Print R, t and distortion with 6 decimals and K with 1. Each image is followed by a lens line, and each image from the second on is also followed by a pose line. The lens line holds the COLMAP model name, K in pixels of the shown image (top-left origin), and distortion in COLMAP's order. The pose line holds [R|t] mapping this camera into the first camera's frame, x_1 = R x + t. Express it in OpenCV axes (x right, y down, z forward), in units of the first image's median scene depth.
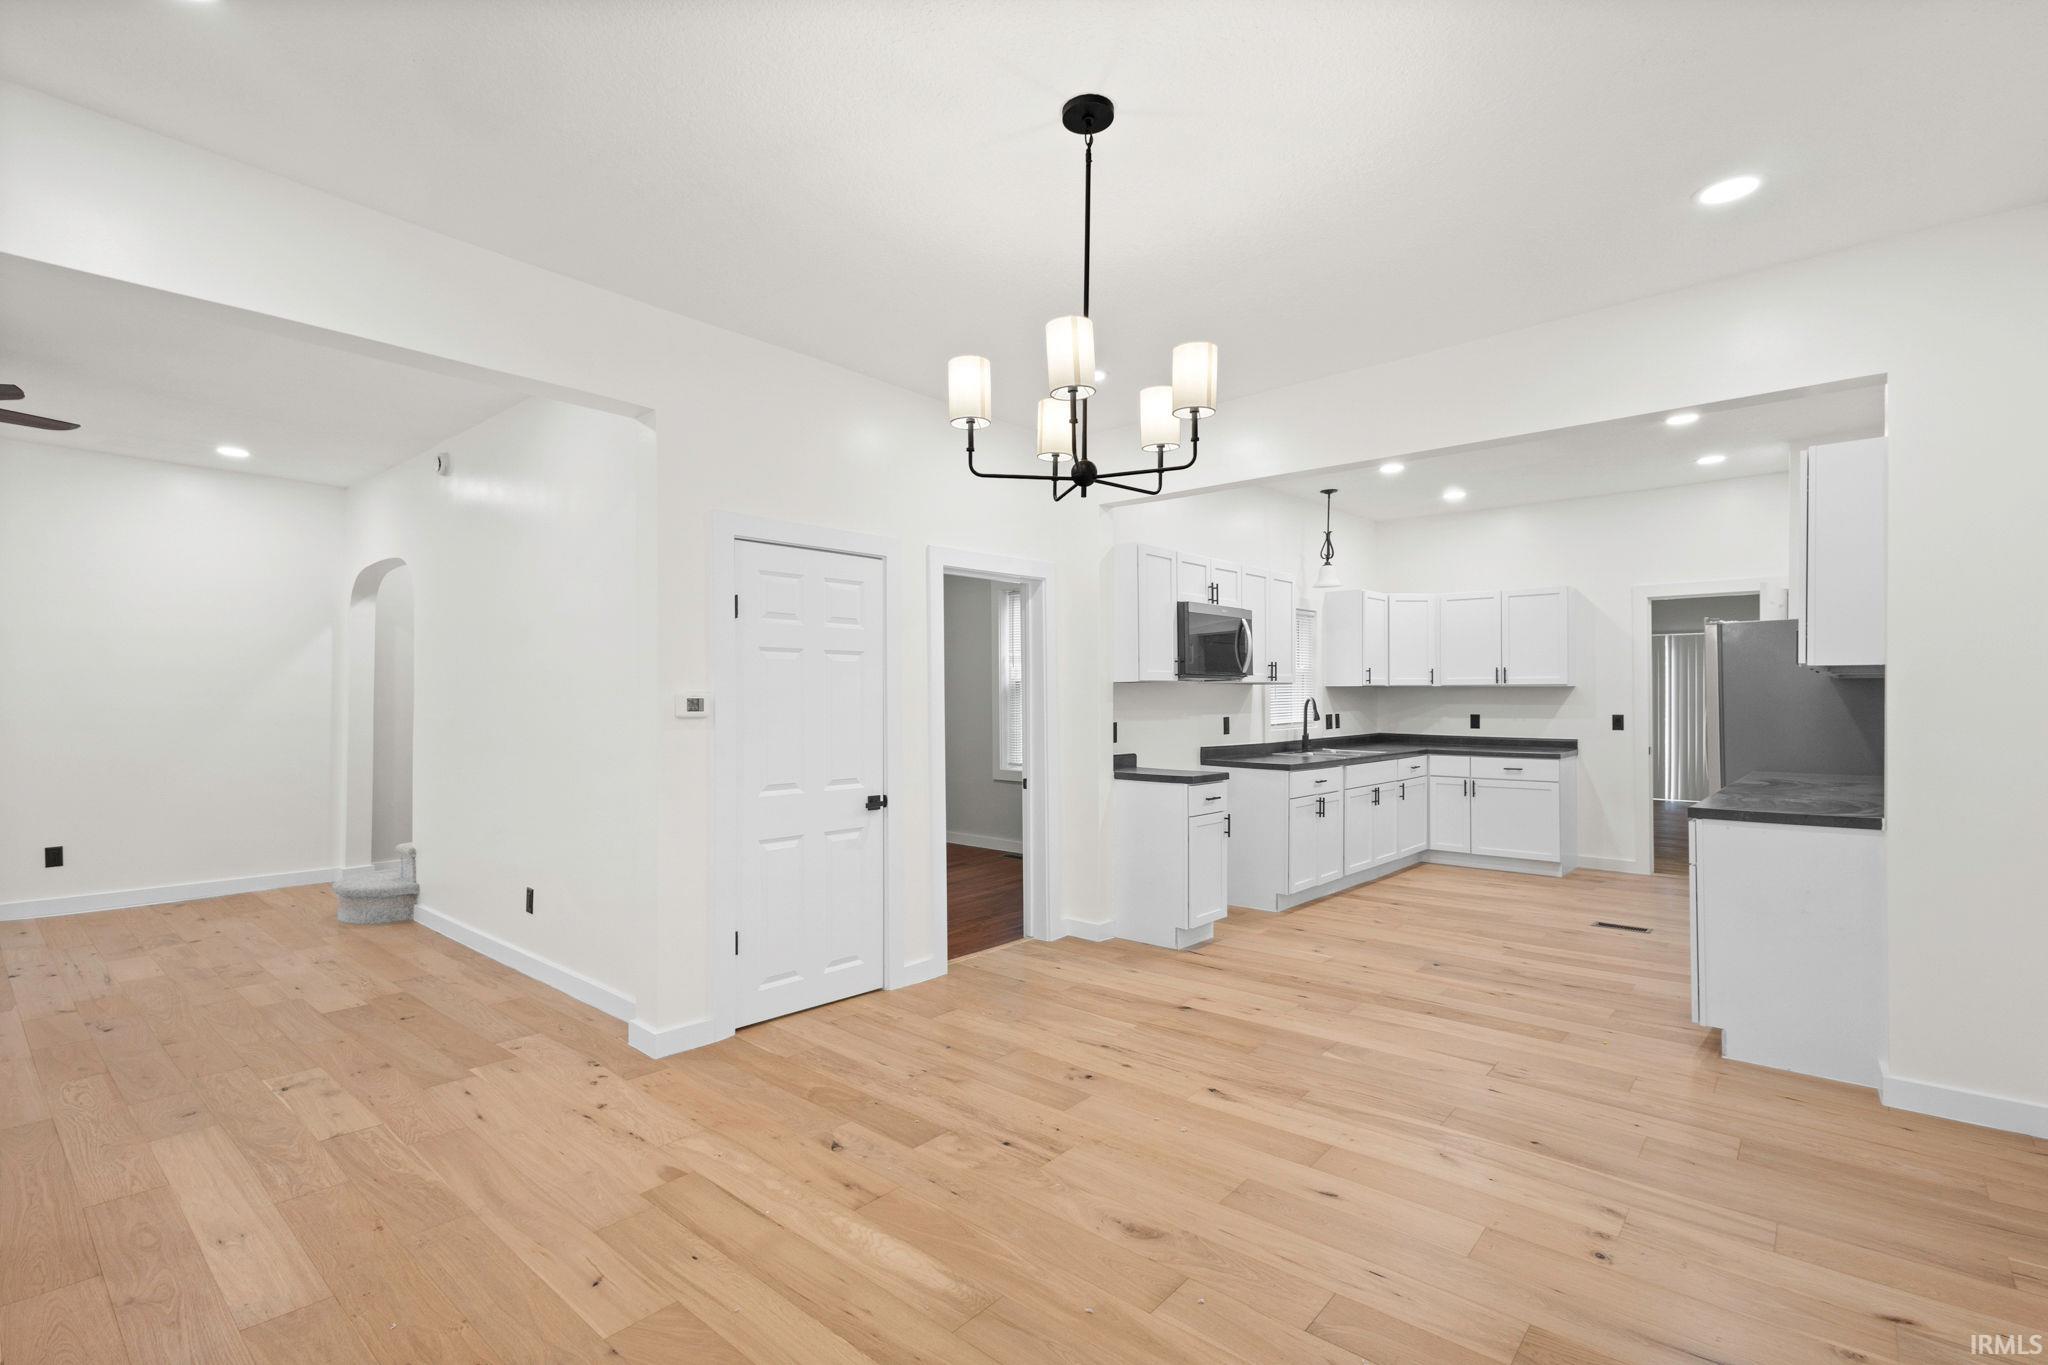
lens RADIAL K [[944.3, 0, 1010.2], [0, 944.3, 688.1], [0, 0, 1]] dist [0.011771, -0.003675]
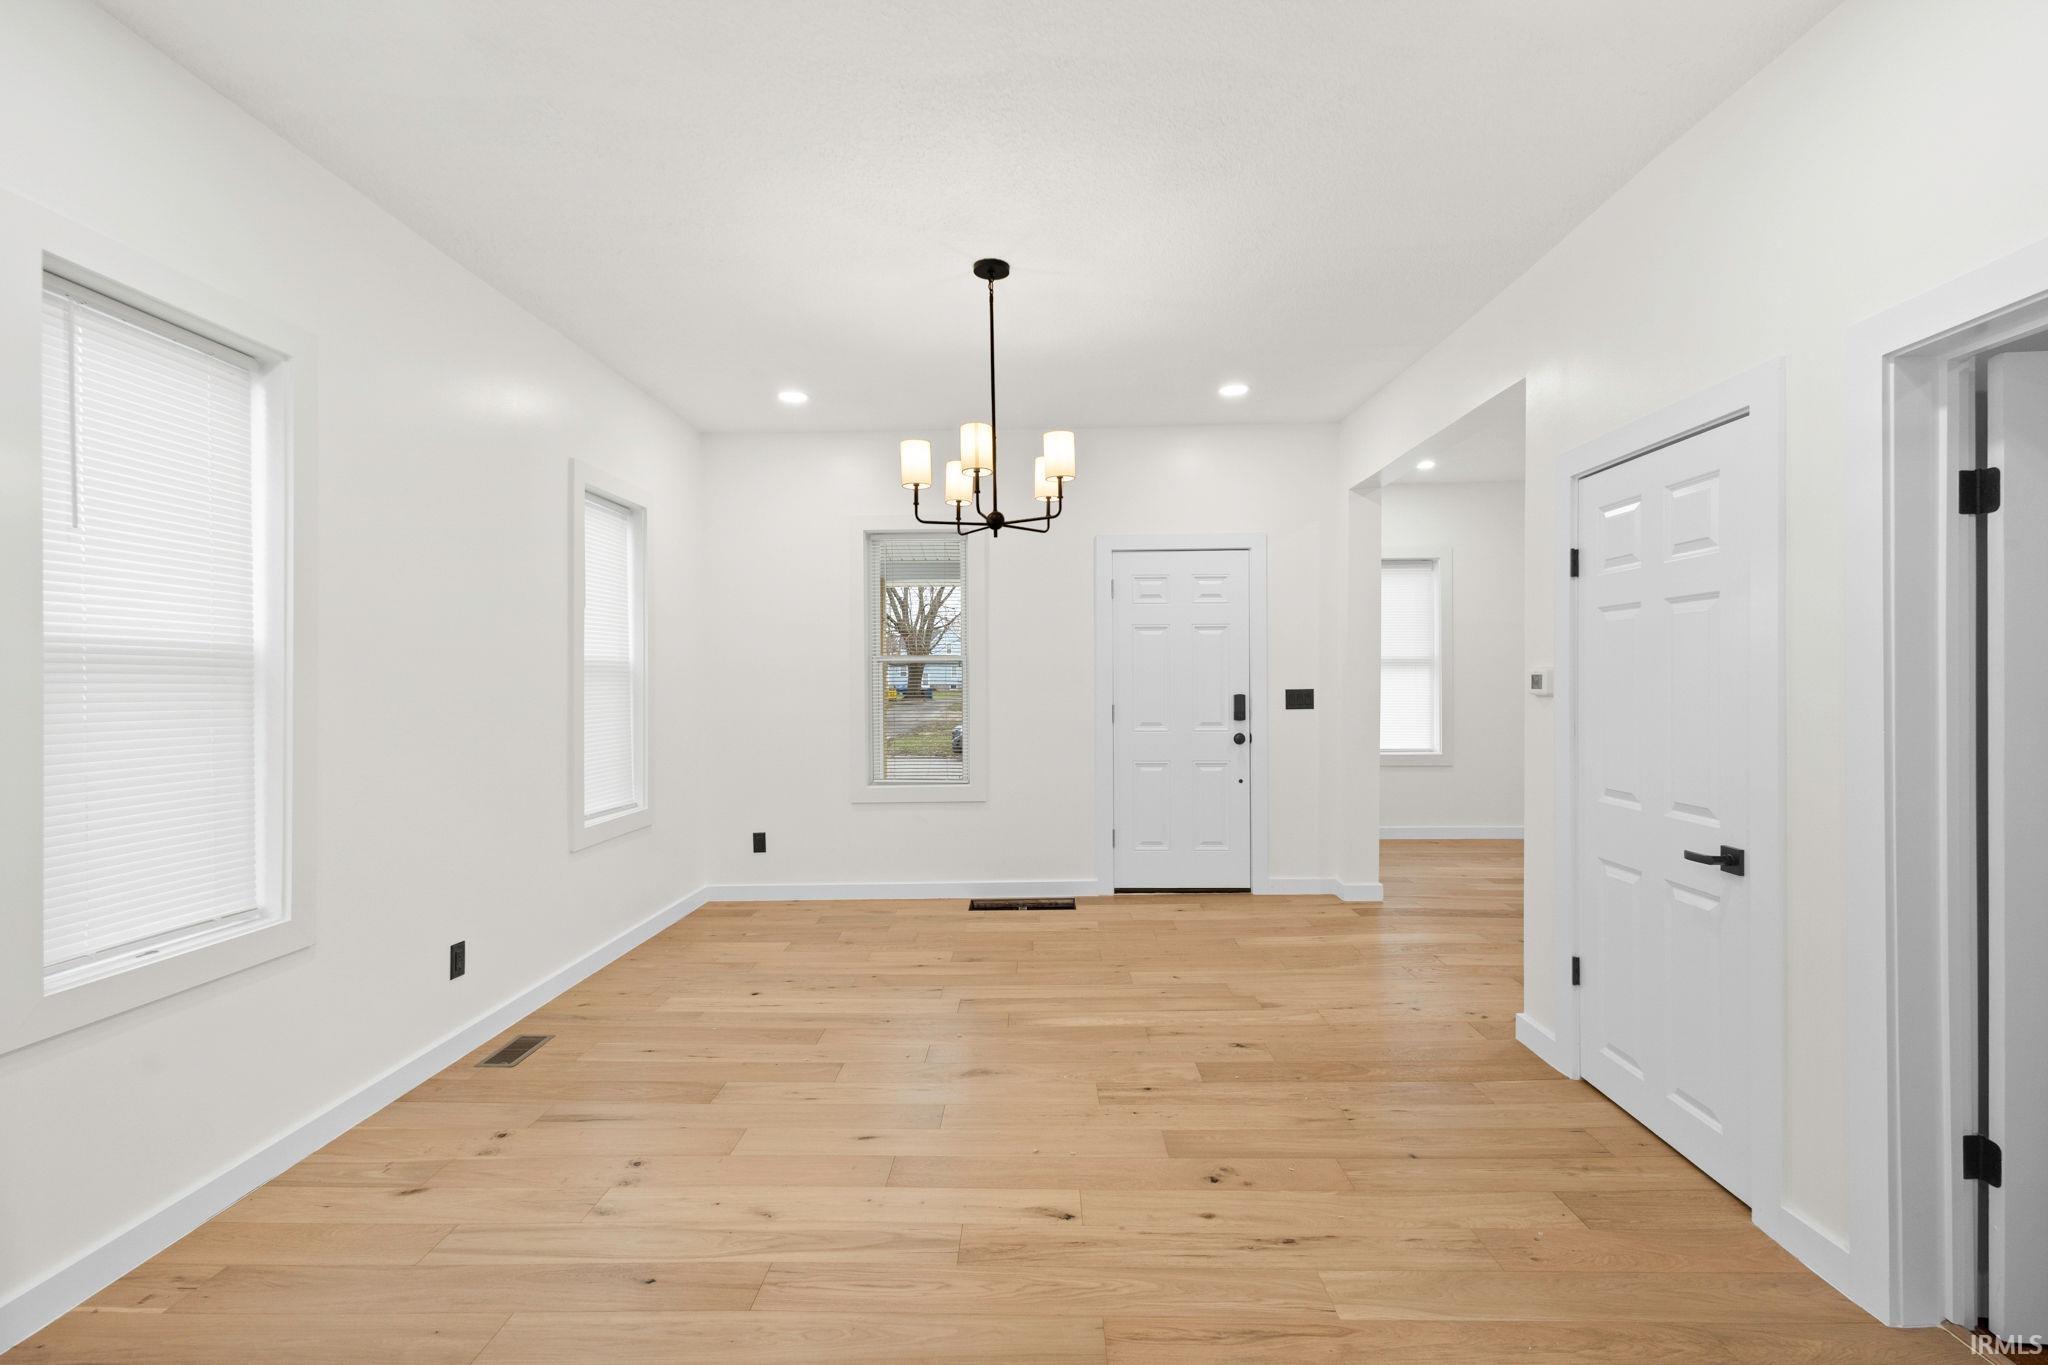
lens RADIAL K [[944.3, 0, 1035.2], [0, 944.3, 676.0], [0, 0, 1]] dist [0.011771, -0.003675]
pose [[-0.754998, 0.000127, -0.655728, 0.659702], [0.010875, 0.999865, -0.012328, 0.018962], [0.655637, -0.016438, -0.754897, 1.431907]]
